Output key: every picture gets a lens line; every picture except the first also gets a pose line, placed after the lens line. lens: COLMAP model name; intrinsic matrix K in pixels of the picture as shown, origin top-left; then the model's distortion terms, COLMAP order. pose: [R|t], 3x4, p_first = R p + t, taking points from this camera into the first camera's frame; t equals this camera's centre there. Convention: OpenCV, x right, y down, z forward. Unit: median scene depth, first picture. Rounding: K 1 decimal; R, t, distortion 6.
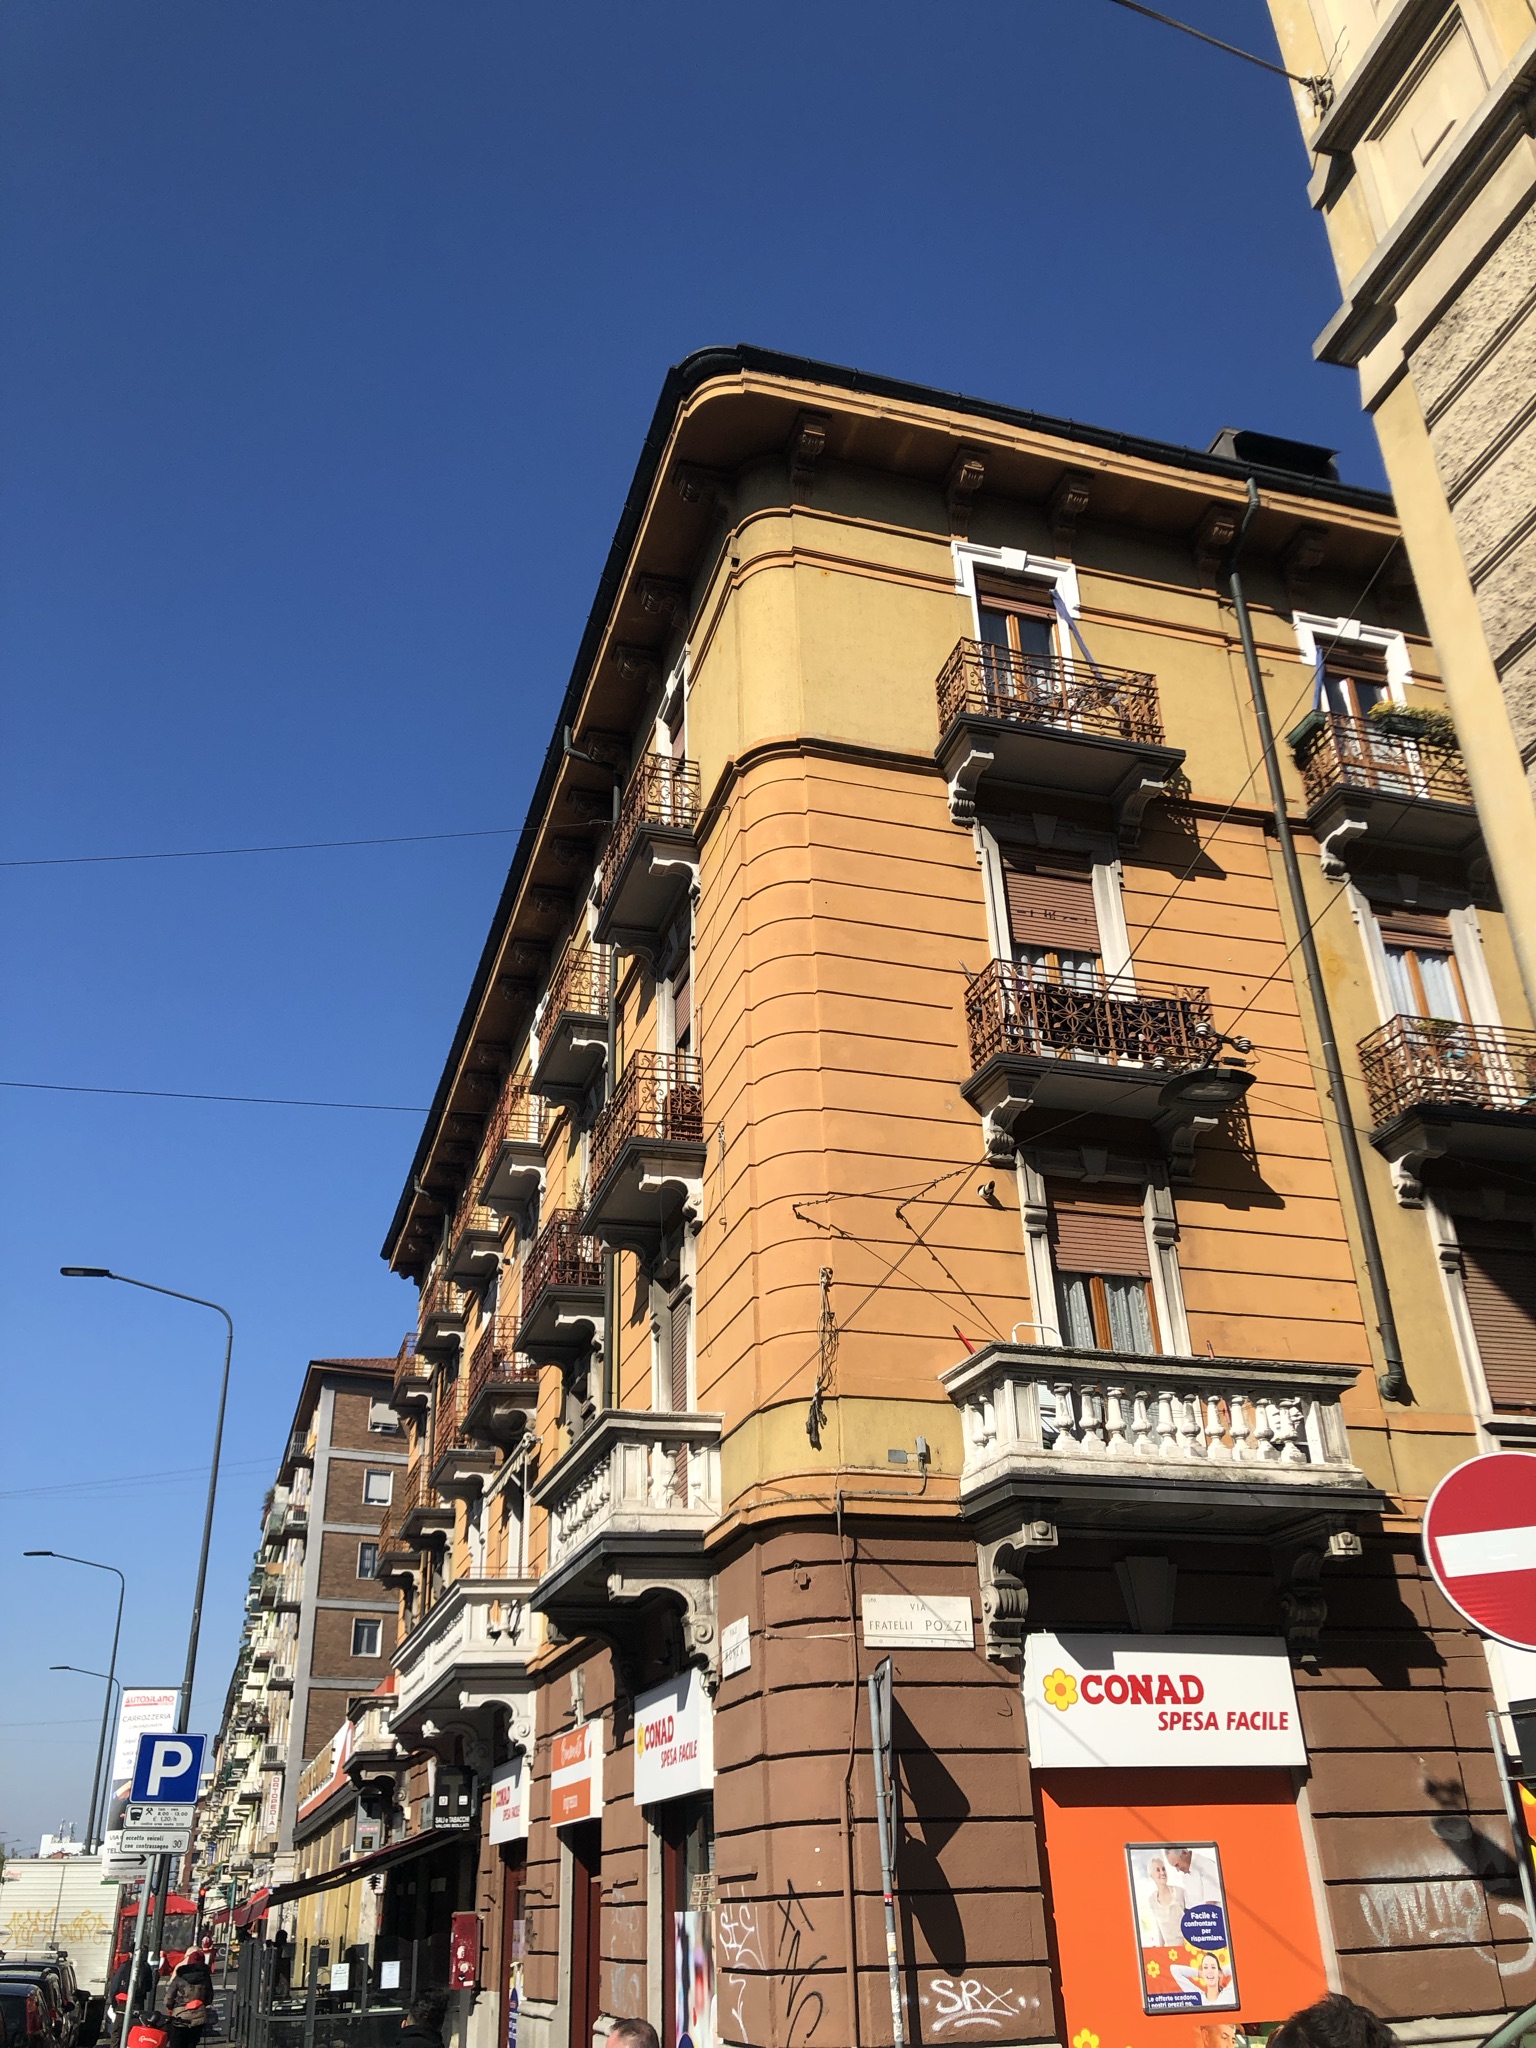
lens RADIAL K [[1666.5, 0, 757.0], [0, 1666.5, 1023.8], [0, 0, 1]] dist [0.021473, -0.004105]
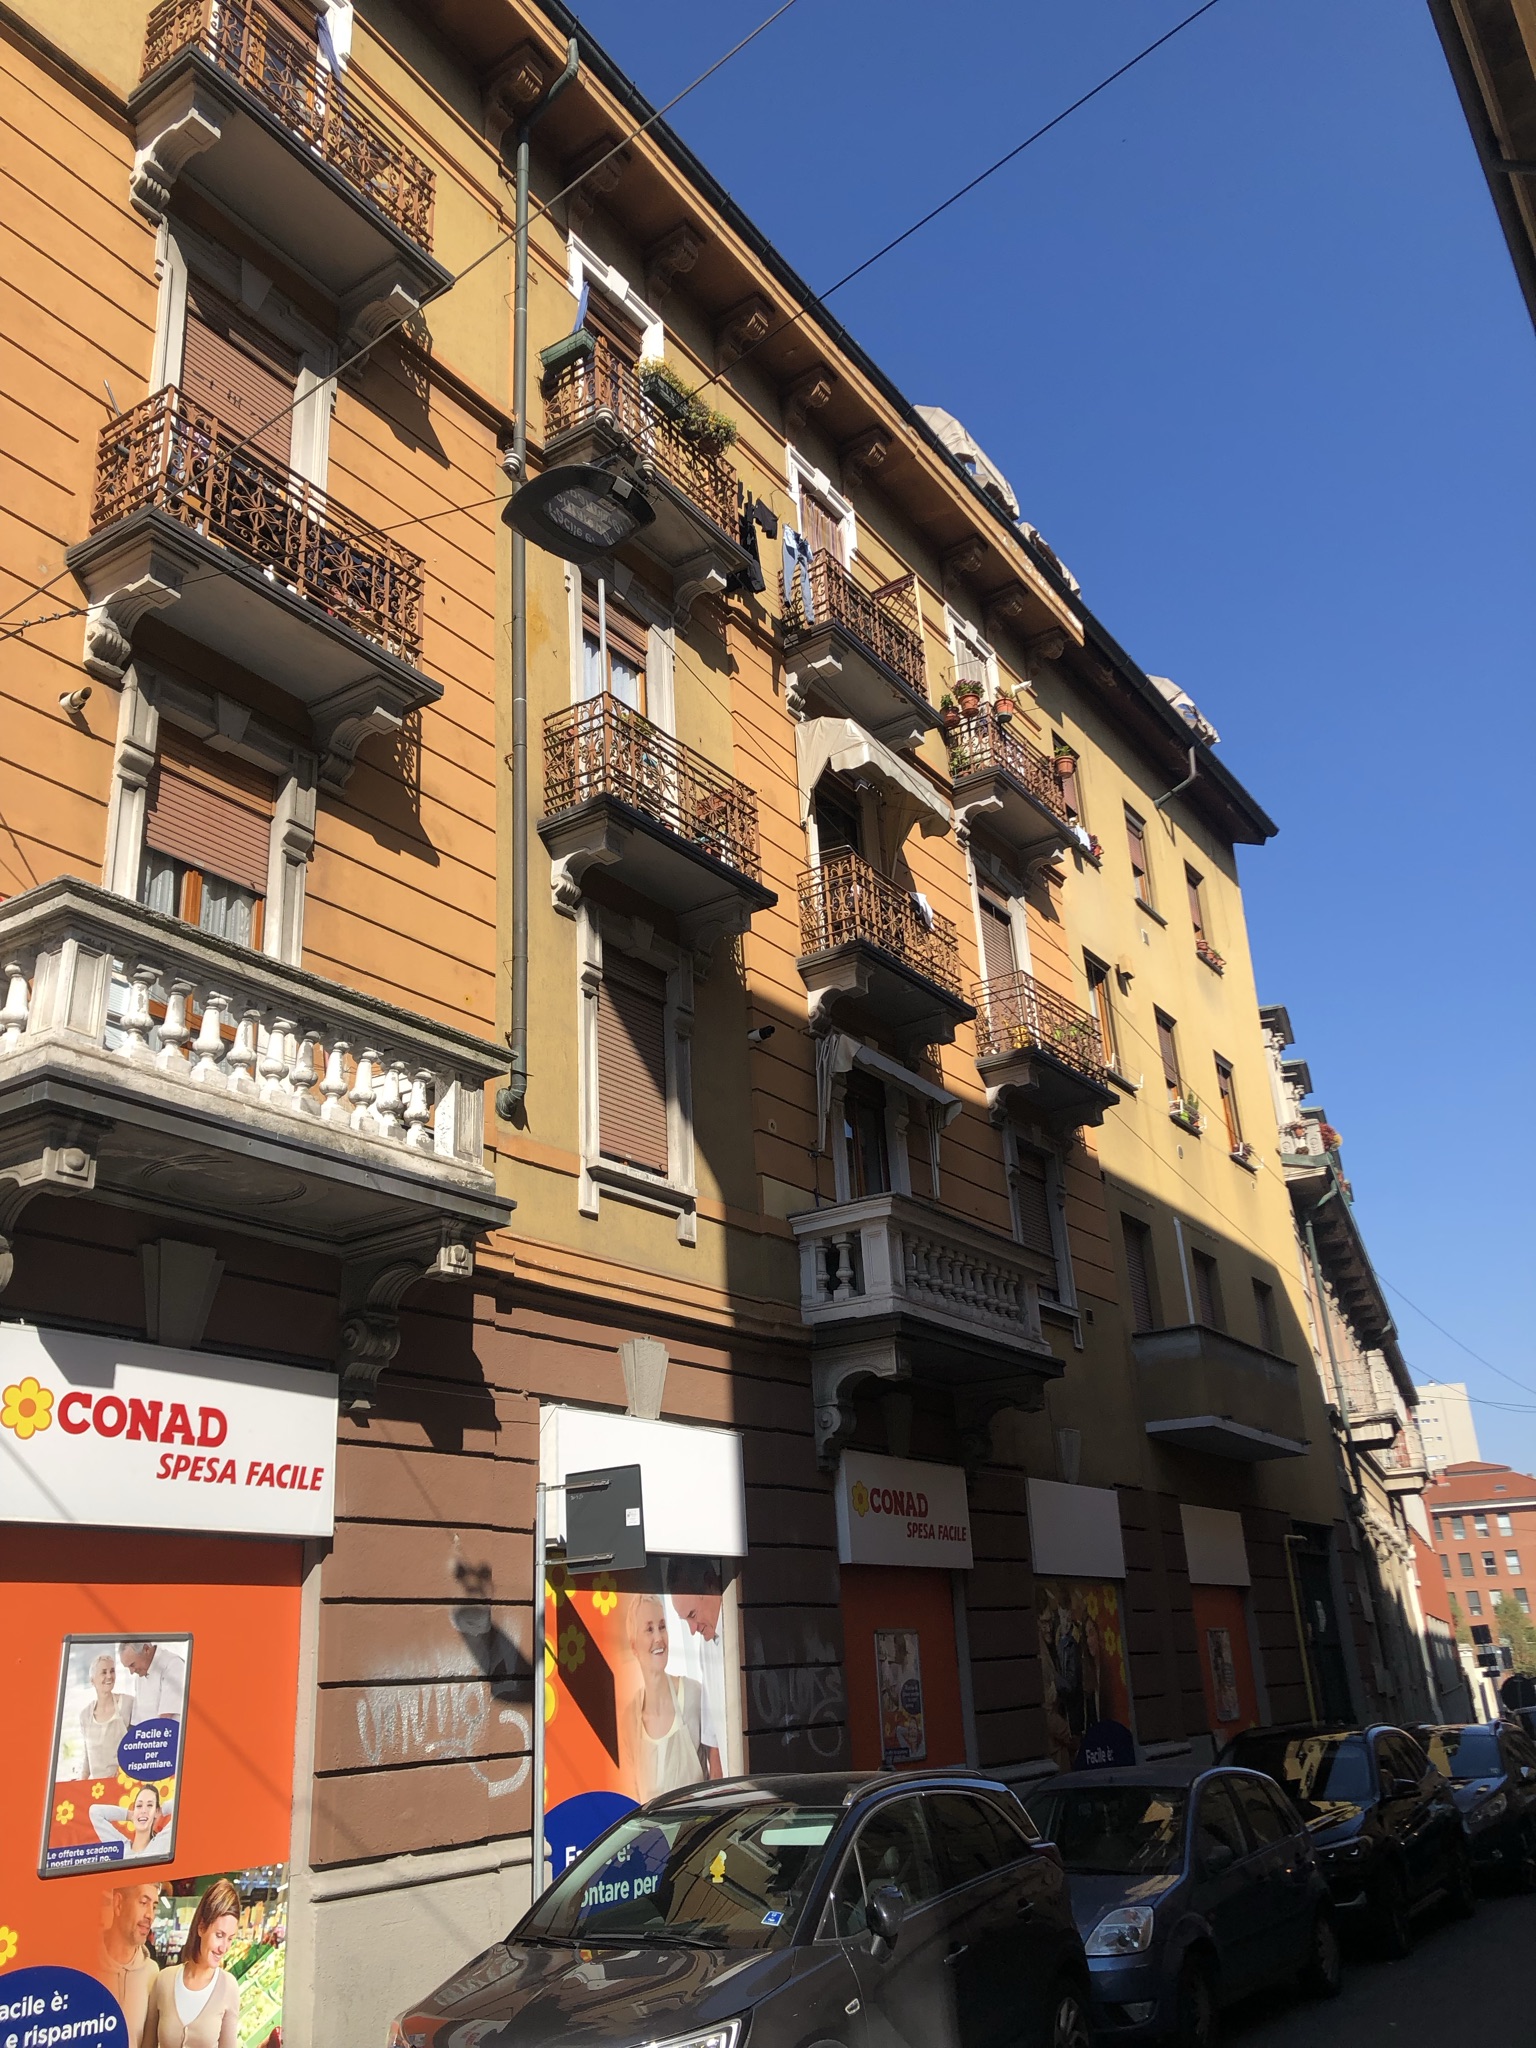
lens RADIAL K [[1687.4, 0, 757.5], [0, 1687.4, 1014.8], [0, 0, 1]] dist [-0.010492, 0.065352]
pose [[0.780577, 0.223619, 0.583690, -0.014790], [-0.263116, 0.964602, -0.017682, 0.164284], [-0.566983, -0.139777, 0.811784, 0.284366]]
